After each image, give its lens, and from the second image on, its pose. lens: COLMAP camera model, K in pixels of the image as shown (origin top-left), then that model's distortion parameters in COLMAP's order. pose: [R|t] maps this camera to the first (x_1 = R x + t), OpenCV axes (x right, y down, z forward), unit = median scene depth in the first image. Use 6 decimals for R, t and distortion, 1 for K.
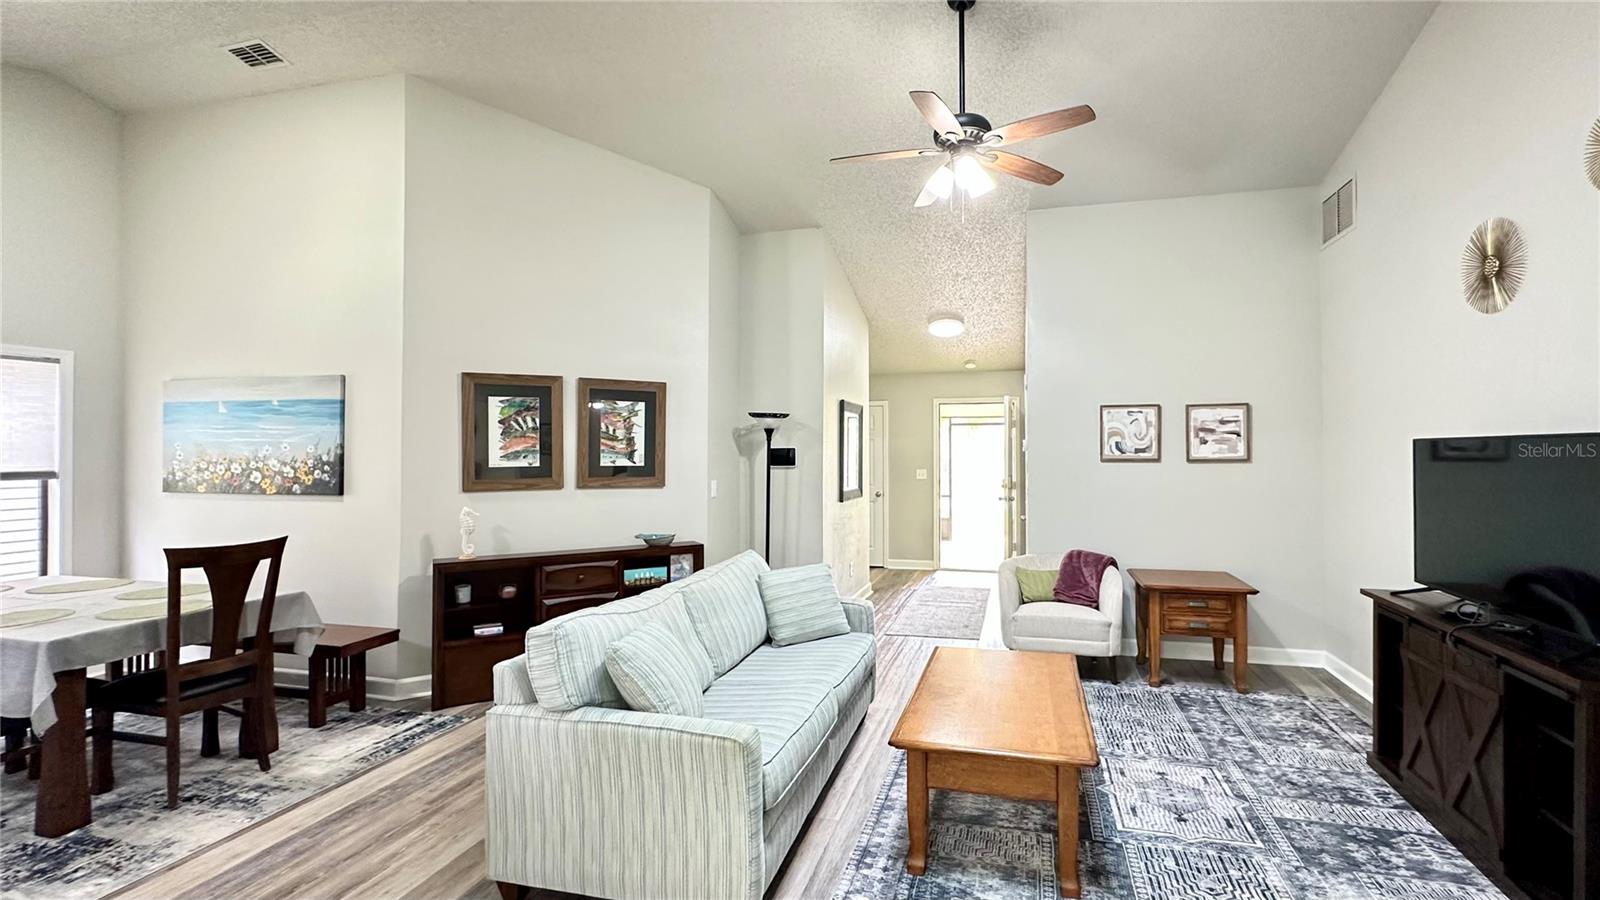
lens RADIAL K [[697.8, 0, 849.3], [0, 697.8, 442.4], [0, 0, 1]] dist [-0.002301, 0.000836]
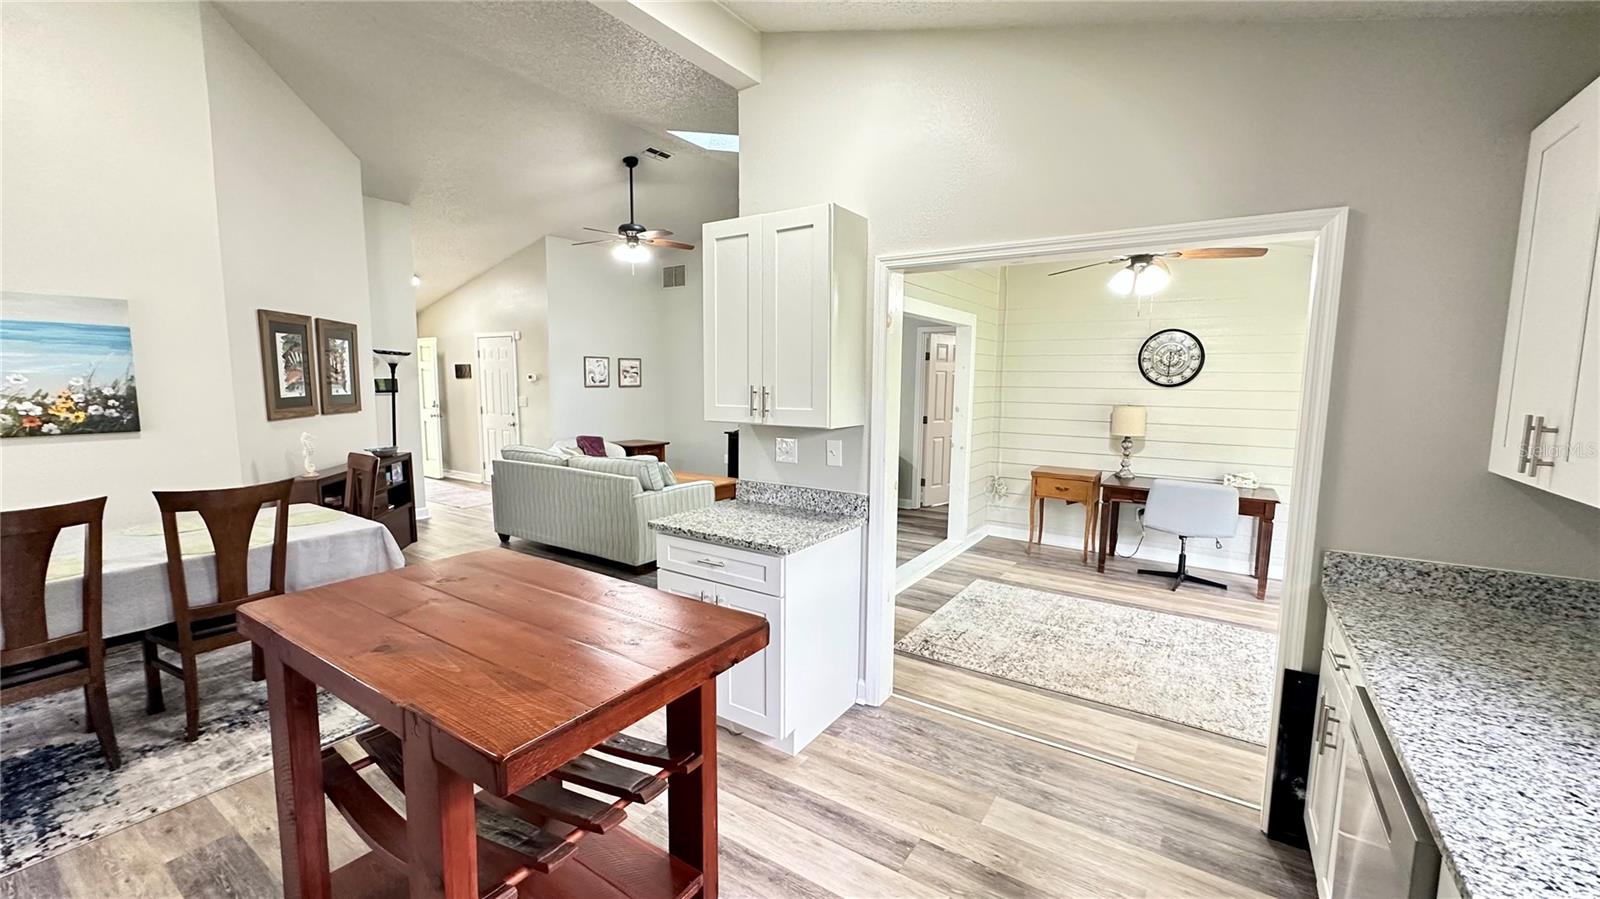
lens RADIAL K [[641.4, 0, 794.4], [0, 641.4, 461.3], [0, 0, 1]] dist [-0.000927, 0.000339]
pose [[0.347869, -0.116441, 0.930284, -1.181027], [-0.021456, 0.991009, 0.132065, -0.016220], [-0.937298, -0.065901, 0.342243, -0.115415]]
